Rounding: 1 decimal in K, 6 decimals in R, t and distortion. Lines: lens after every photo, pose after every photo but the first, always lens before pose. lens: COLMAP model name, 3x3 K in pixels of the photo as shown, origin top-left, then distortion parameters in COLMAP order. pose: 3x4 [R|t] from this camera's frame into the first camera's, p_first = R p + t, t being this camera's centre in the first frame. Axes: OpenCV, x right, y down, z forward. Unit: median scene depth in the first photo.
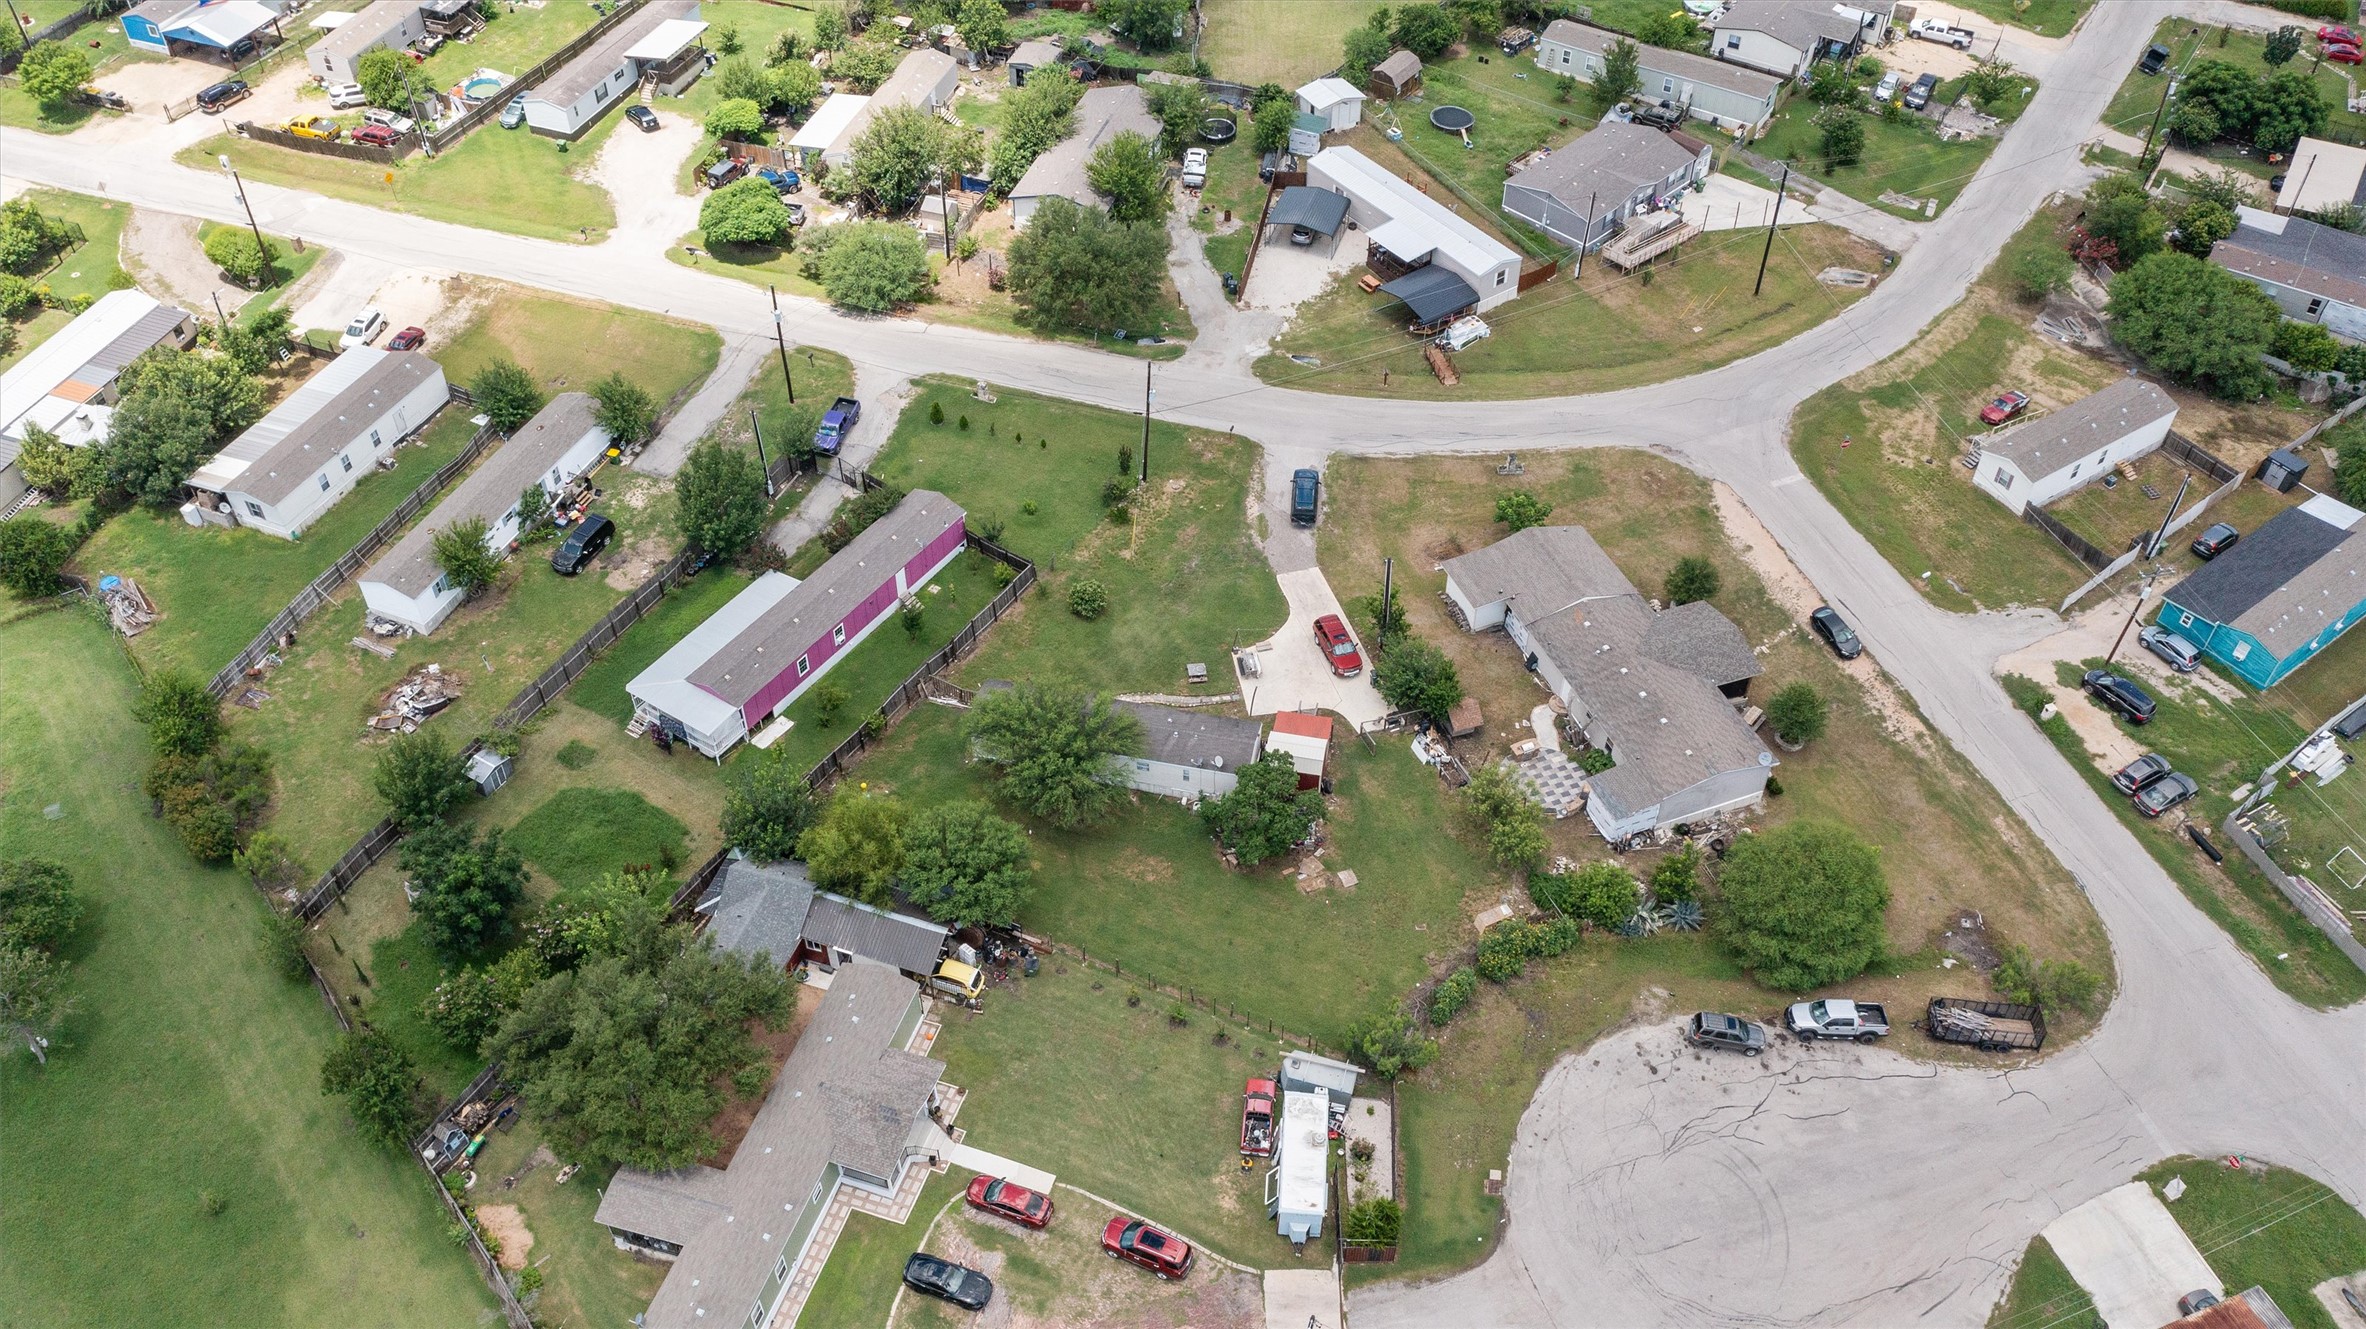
lens RADIAL K [[1843.6, 0, 1183.0], [0, 1843.6, 664.5], [0, 0, 1]] dist [-0.005350, -0.002860]
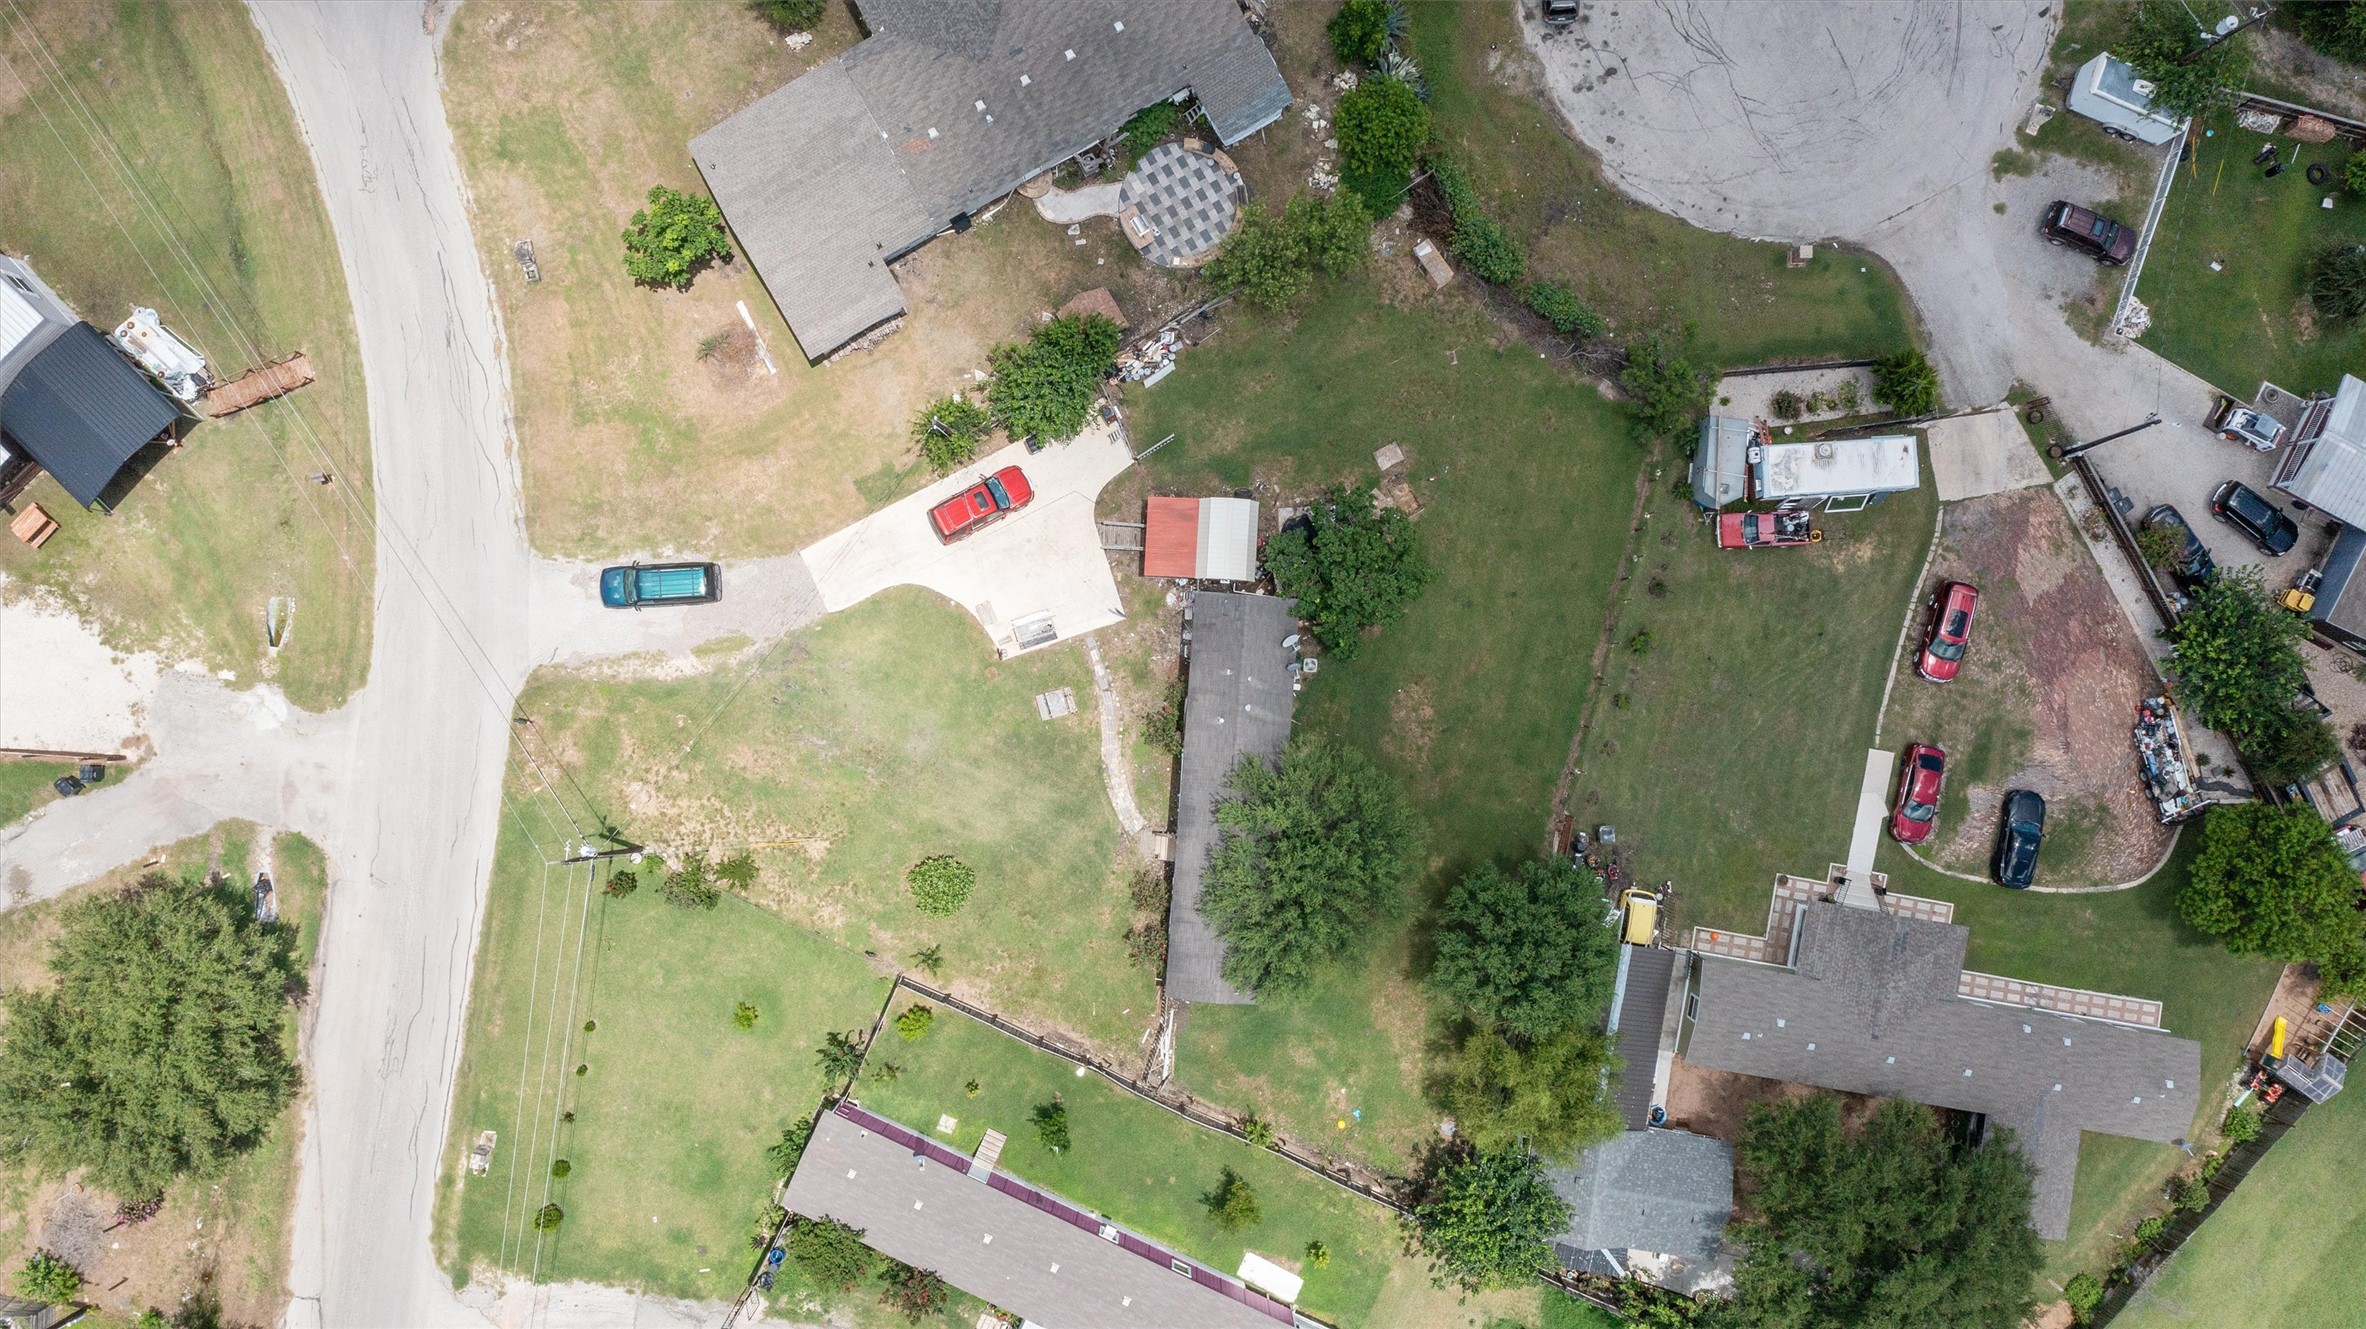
lens RADIAL K [[1843.6, 0, 1183.0], [0, 1843.6, 664.5], [0, 0, 1]] dist [-0.005350, -0.002860]
pose [[-0.146585, -0.989180, -0.005916, 0.019592], [0.696044, -0.107392, 0.709922, -0.469049], [-0.702876, 0.099947, 0.704255, 0.499722]]
